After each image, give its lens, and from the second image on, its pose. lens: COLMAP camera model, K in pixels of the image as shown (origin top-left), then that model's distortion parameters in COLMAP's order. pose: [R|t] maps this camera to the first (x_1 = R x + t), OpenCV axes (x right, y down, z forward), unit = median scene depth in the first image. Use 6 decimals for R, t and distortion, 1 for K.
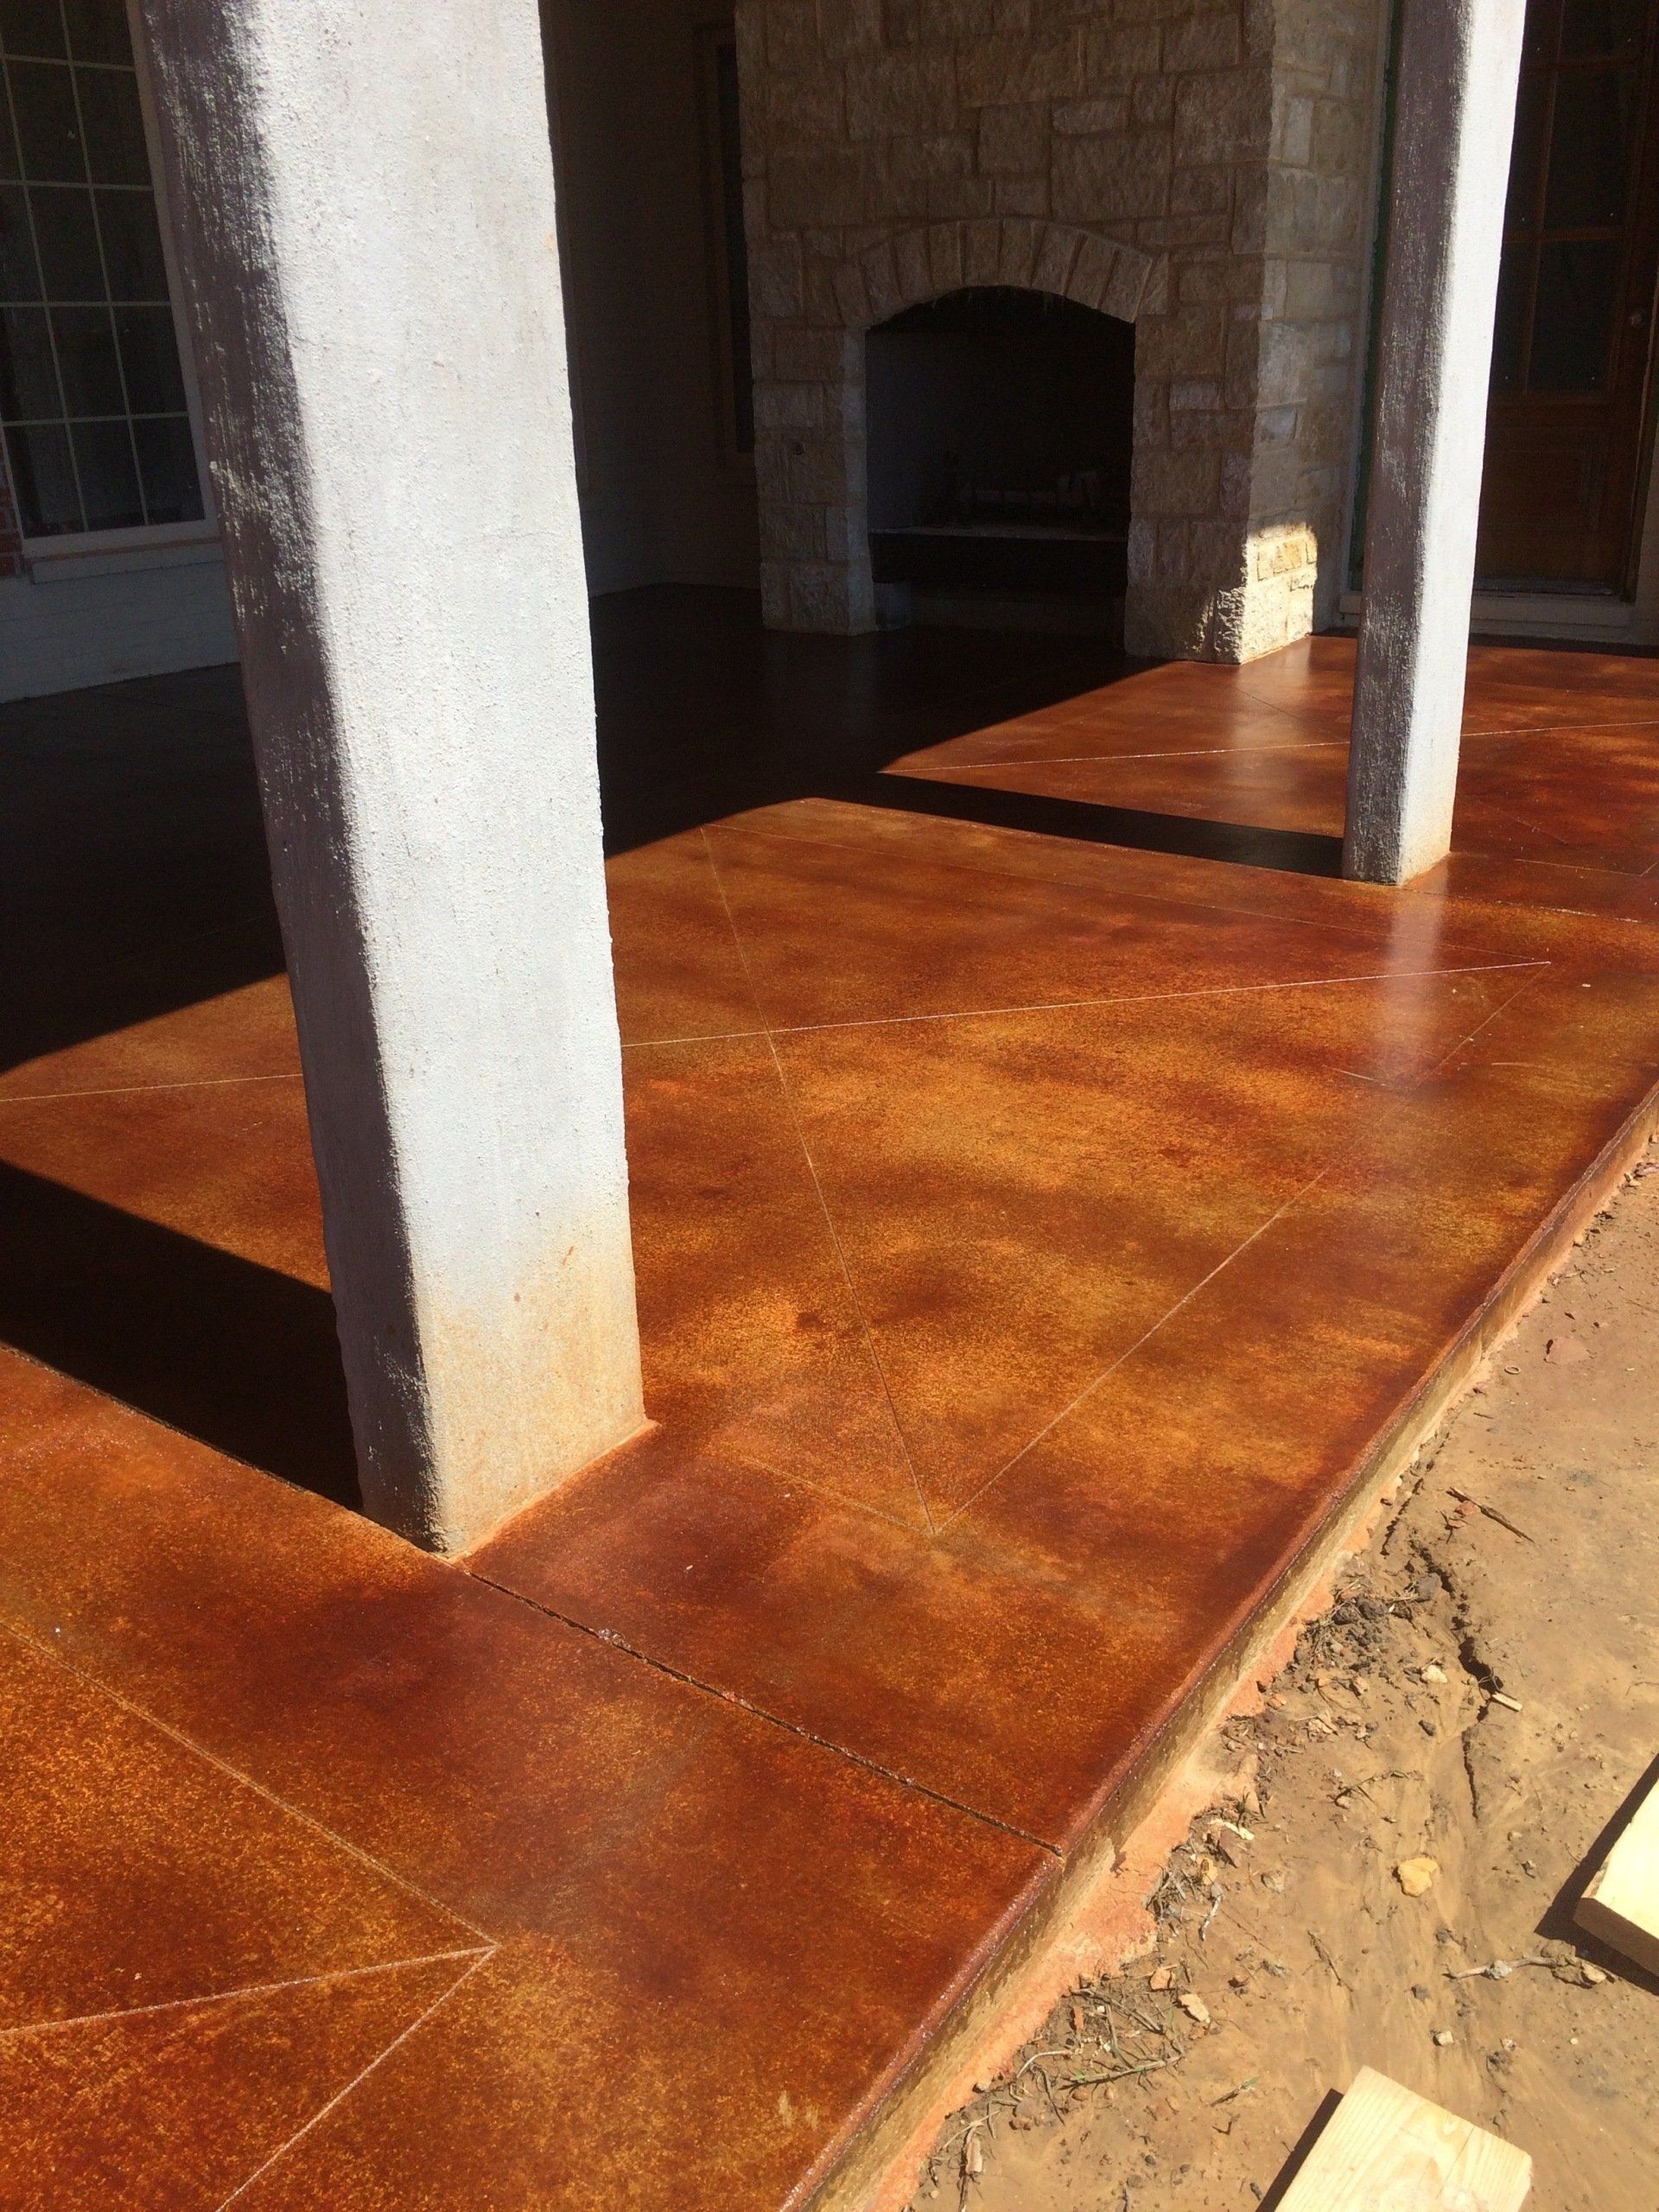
lens RADIAL K [[1862.0, 0, 826.5], [0, 1862.0, 1103.0], [0, 0, 1]] dist [0.032690, -0.003841]
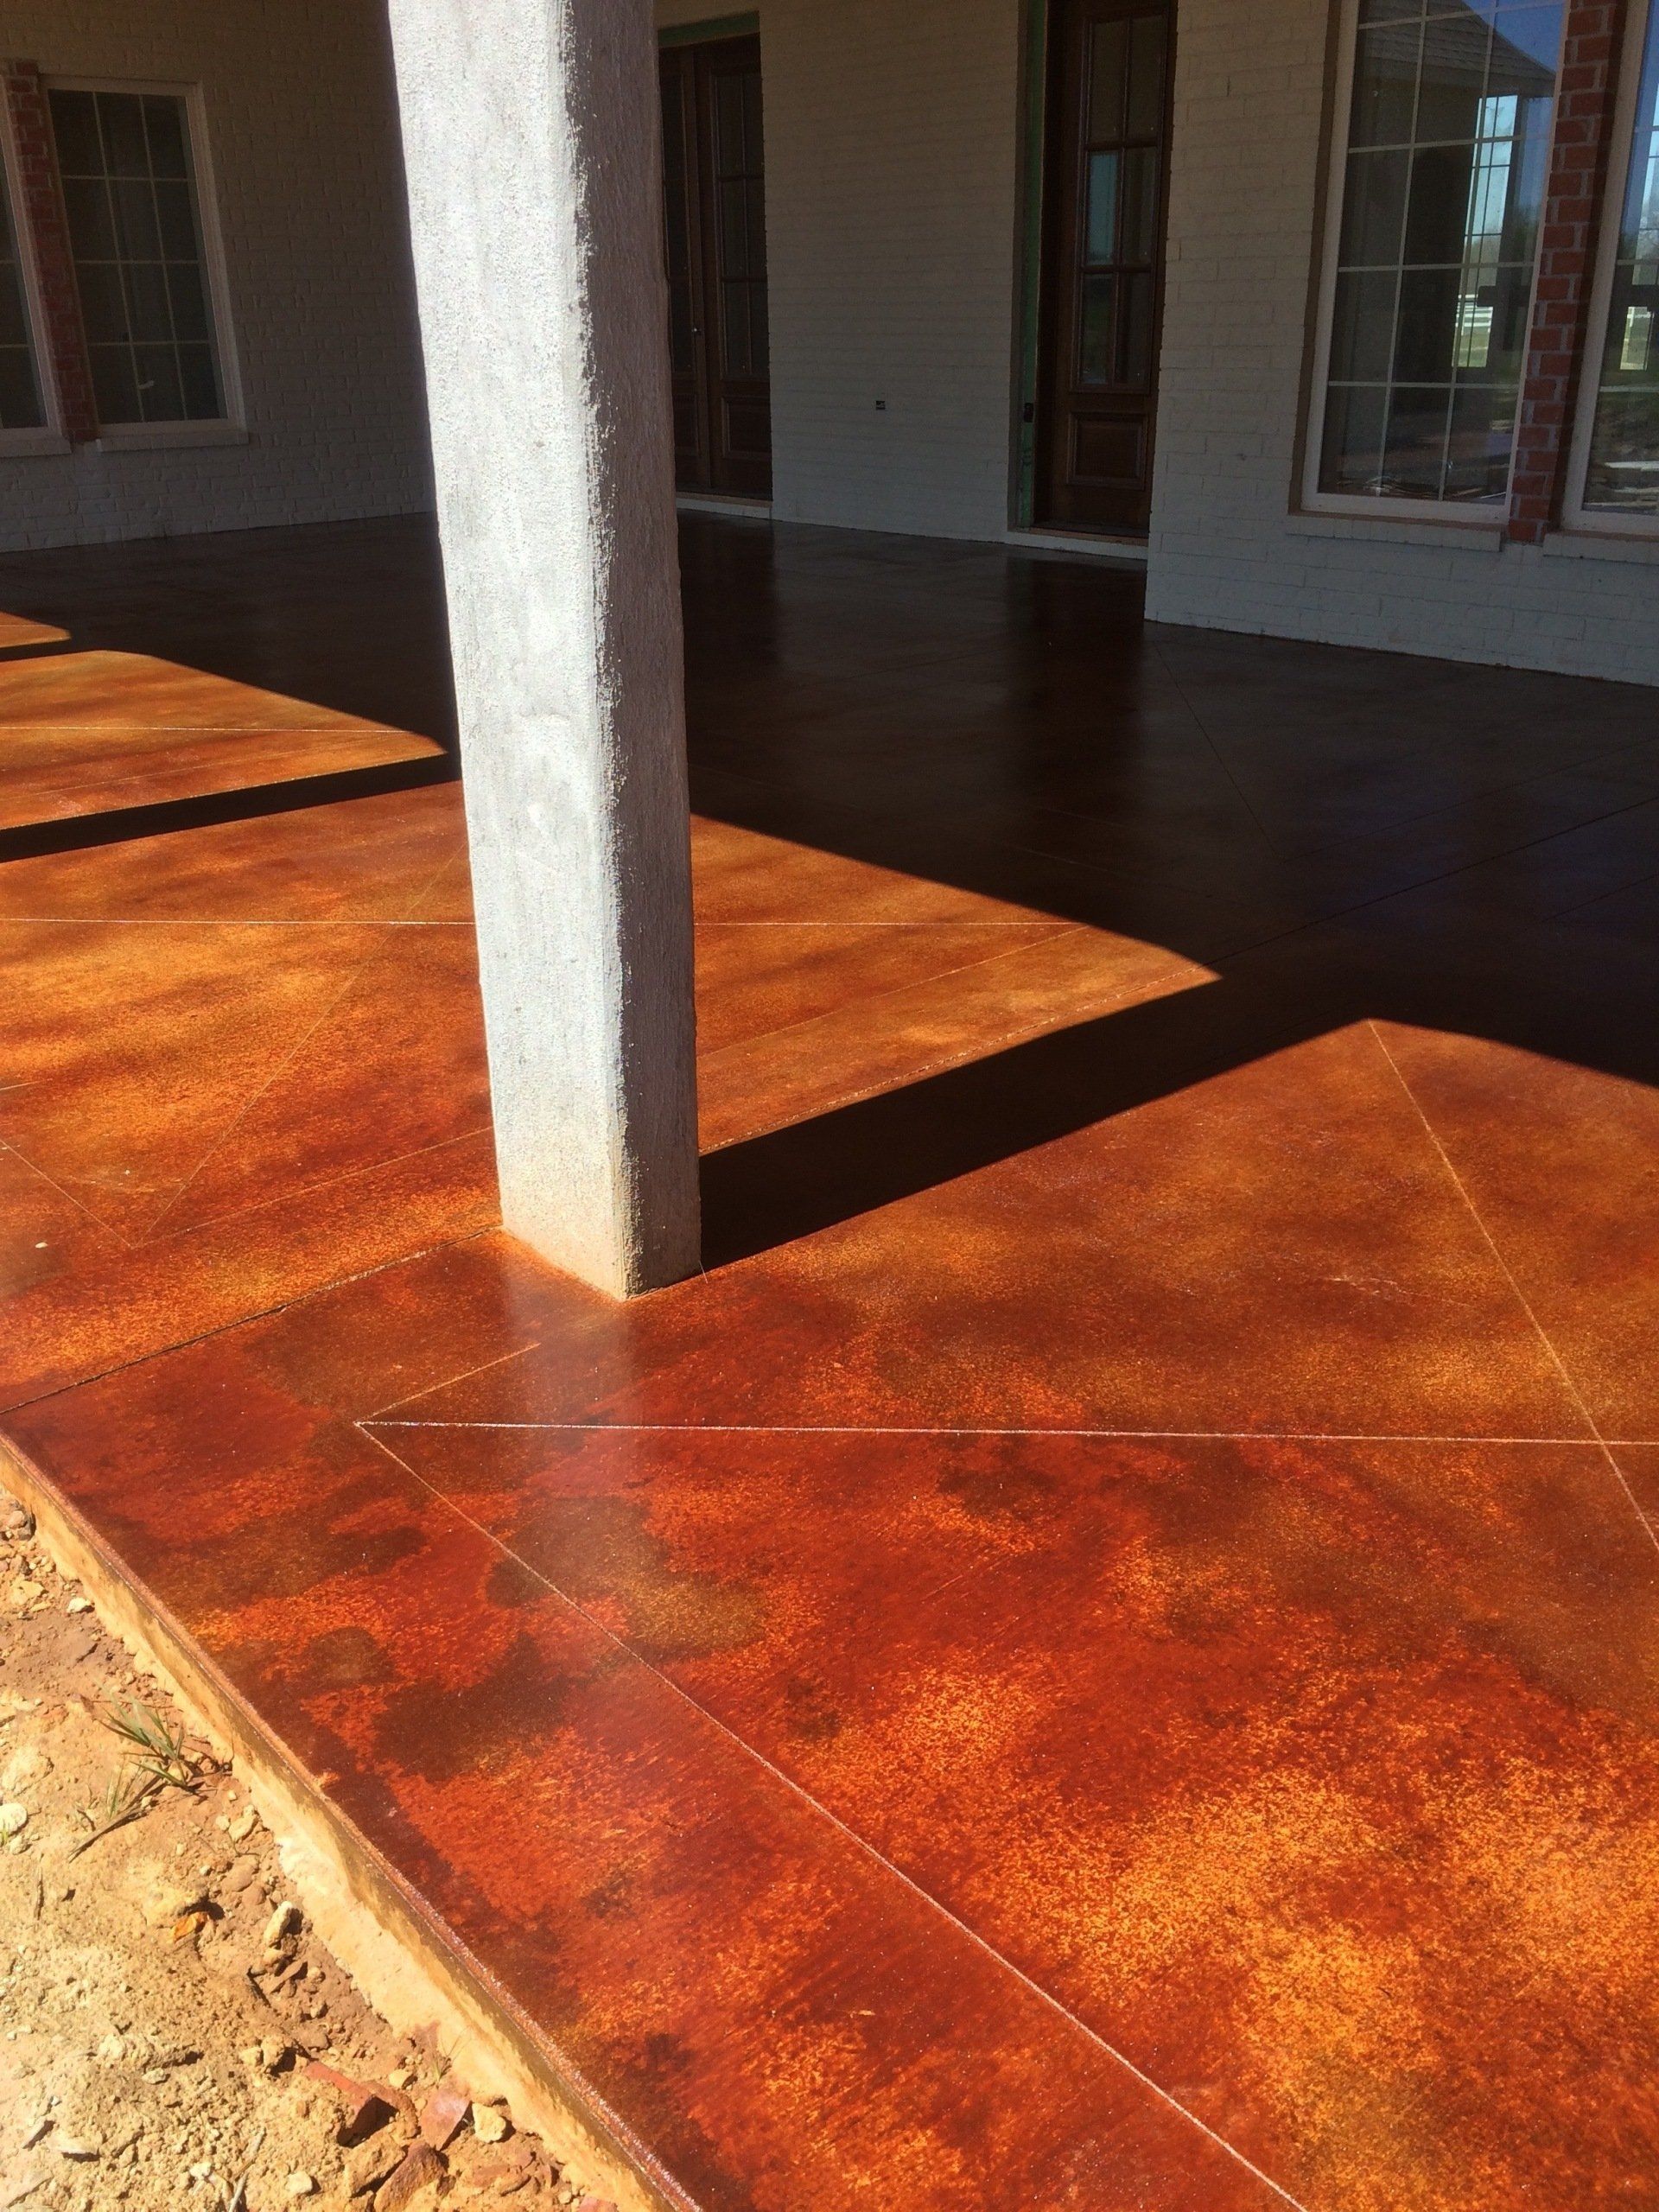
lens RADIAL K [[1862.0, 0, 827.6], [0, 1862.0, 1106.0], [0, 0, 1]] dist [0.032690, -0.003841]
pose [[-0.222840, 0.420332, -0.879581, 1.095061], [-0.347065, 0.808944, 0.474505, -0.655844], [0.910982, 0.411011, -0.034383, 1.429793]]
